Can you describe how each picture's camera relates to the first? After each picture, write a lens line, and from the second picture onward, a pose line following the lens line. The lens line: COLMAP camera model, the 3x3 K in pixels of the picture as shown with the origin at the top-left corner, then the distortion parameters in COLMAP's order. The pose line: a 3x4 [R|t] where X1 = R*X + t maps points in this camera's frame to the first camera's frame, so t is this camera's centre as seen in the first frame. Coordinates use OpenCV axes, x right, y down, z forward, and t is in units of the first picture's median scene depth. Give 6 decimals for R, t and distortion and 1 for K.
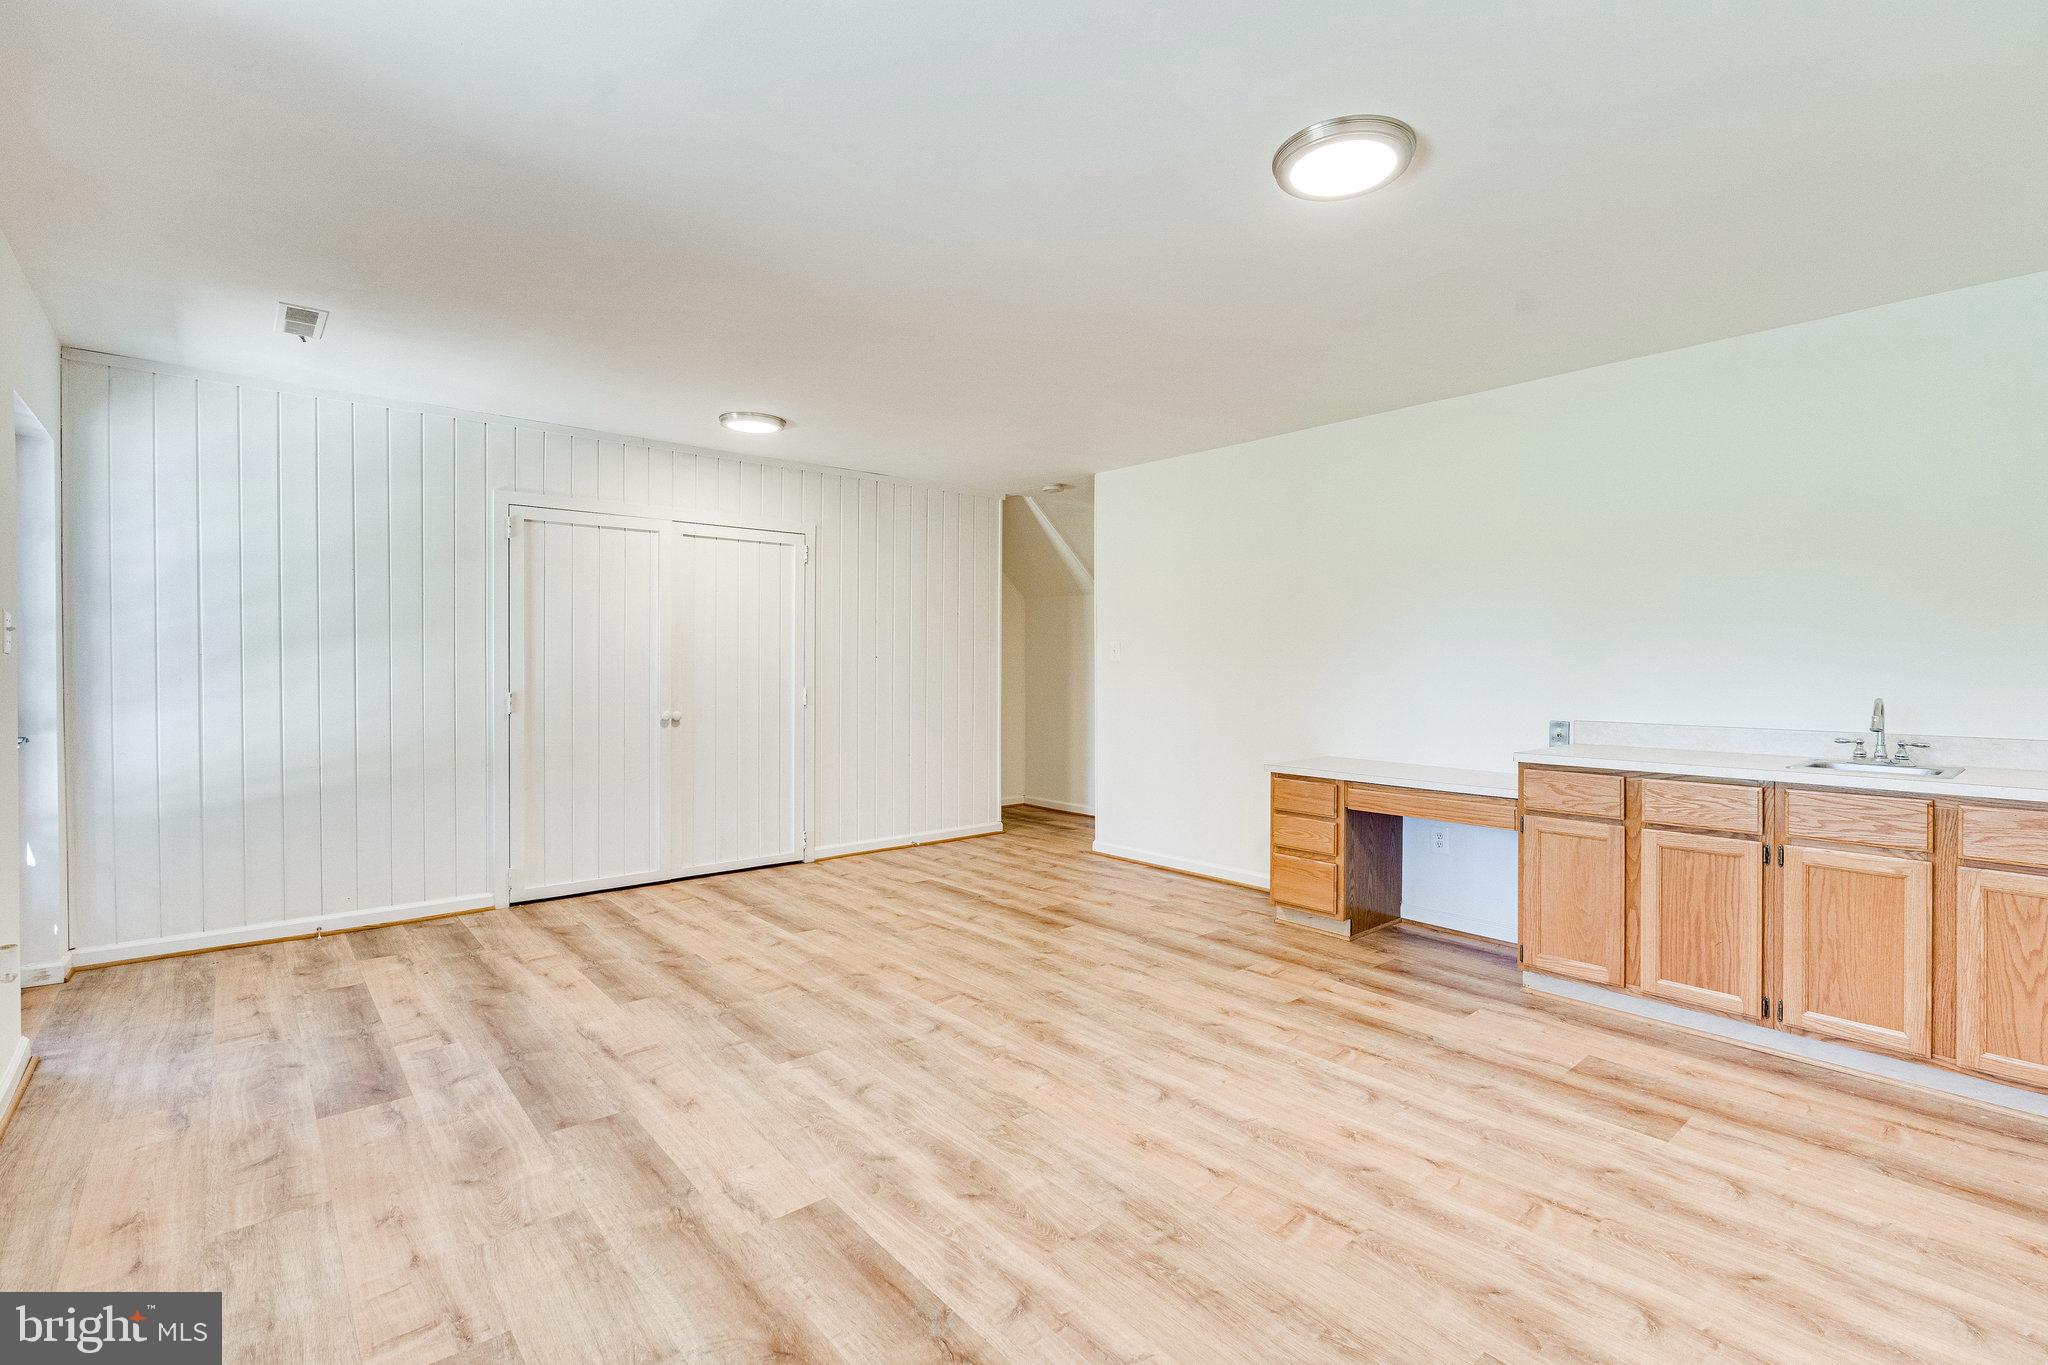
lens RADIAL K [[931.7, 0, 1022.9], [0, 931.7, 667.6], [0, 0, 1]] dist [-0.003472, 0.000080]
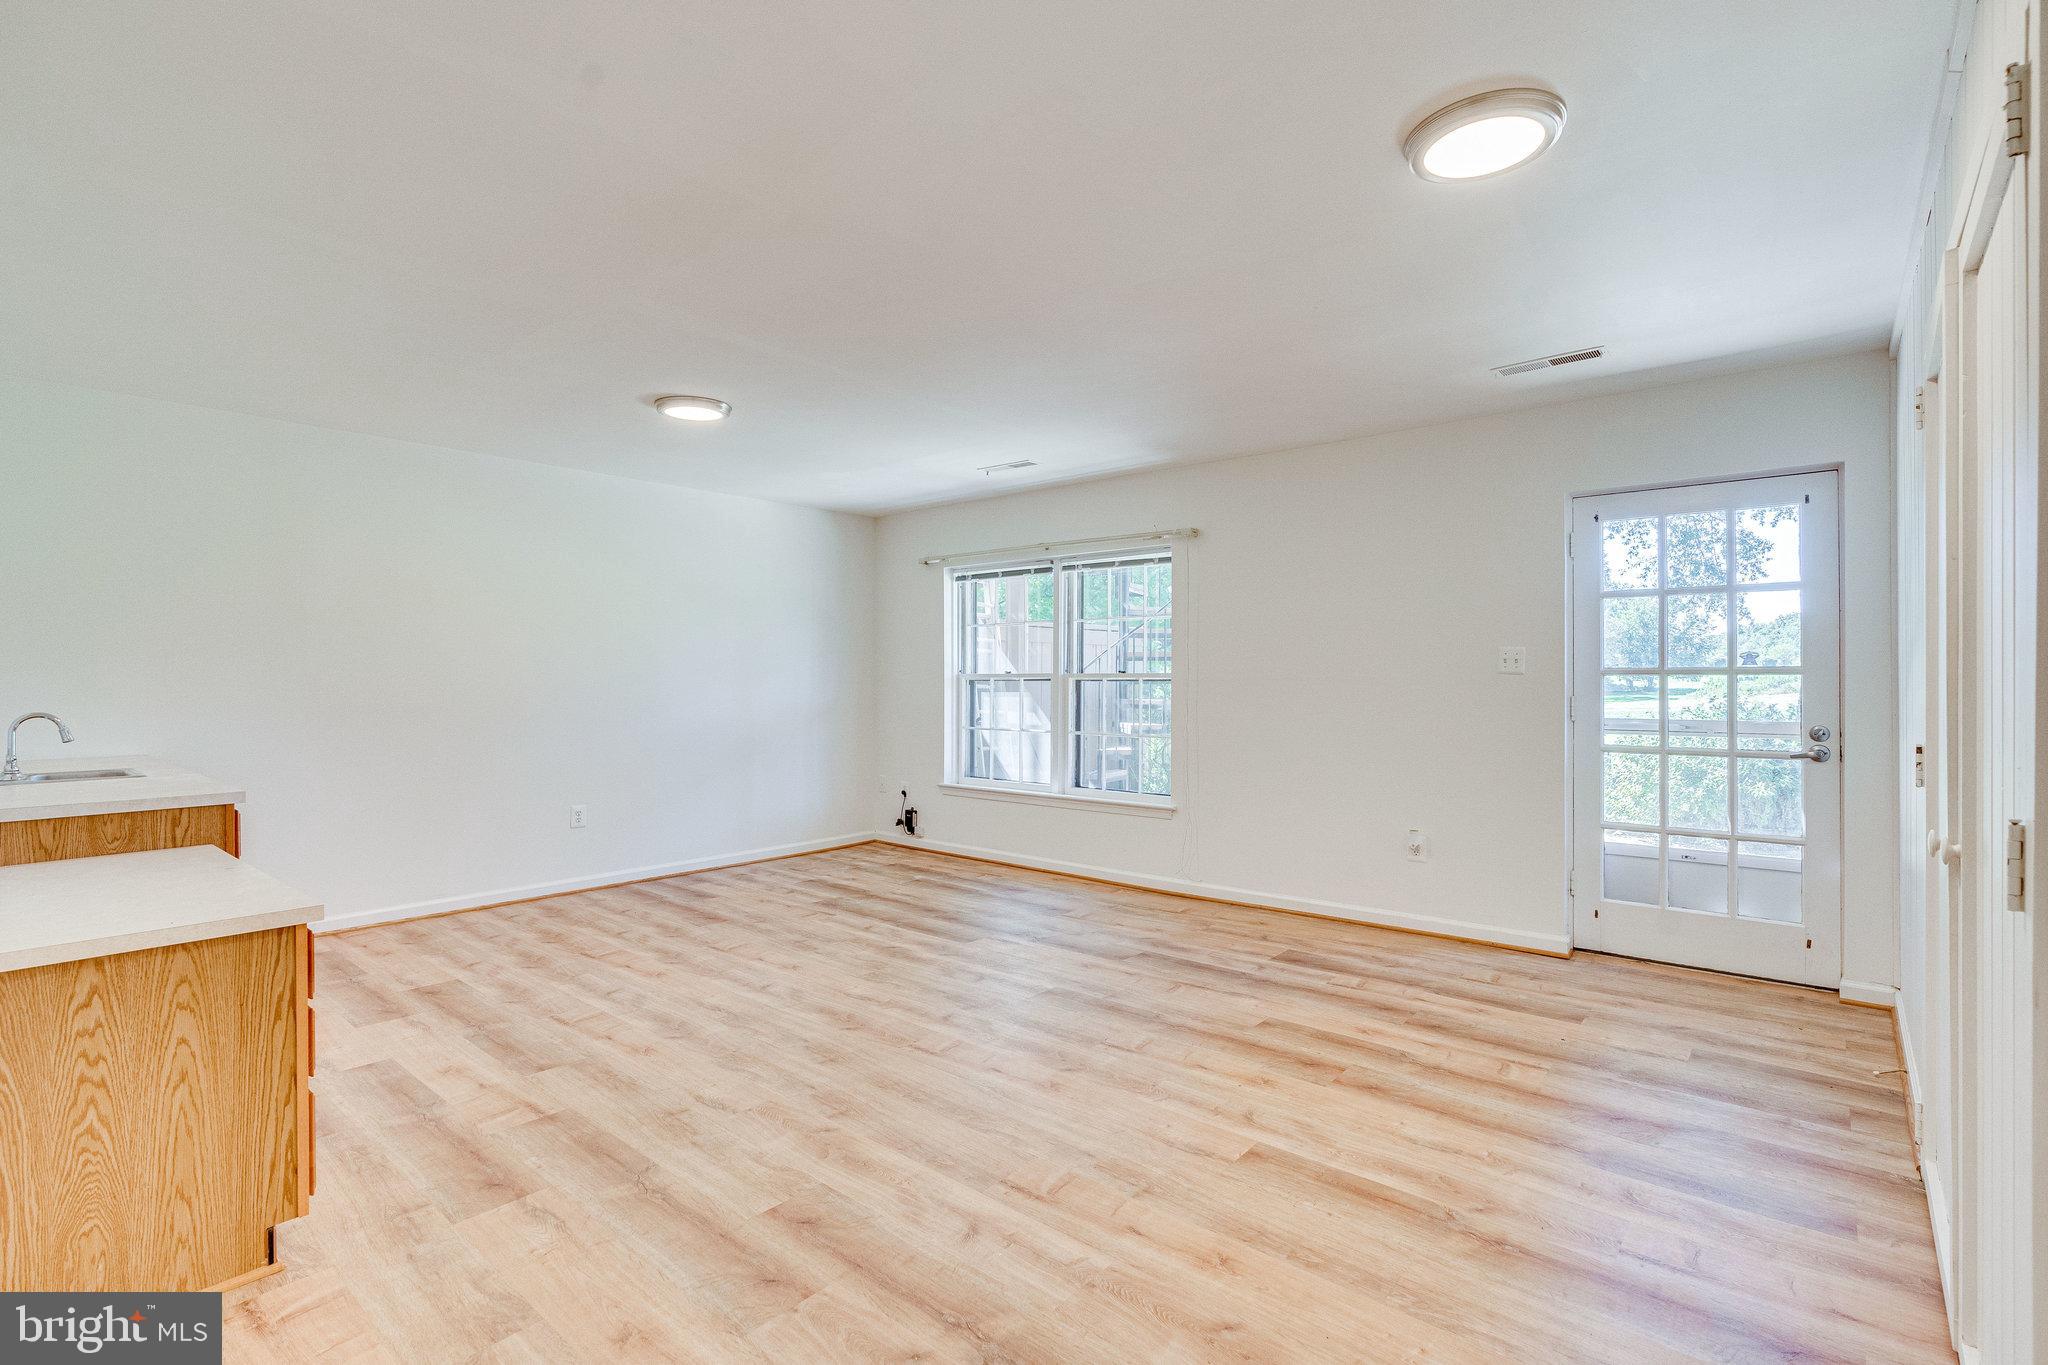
lens RADIAL K [[931.7, 0, 1022.9], [0, 931.7, 667.6], [0, 0, 1]] dist [-0.003472, 0.000080]
pose [[-0.987274, -0.003314, -0.158992, -0.006752], [-0.002610, 0.999986, -0.004635, -0.015234], [0.159005, -0.004161, -0.987269, 2.106057]]
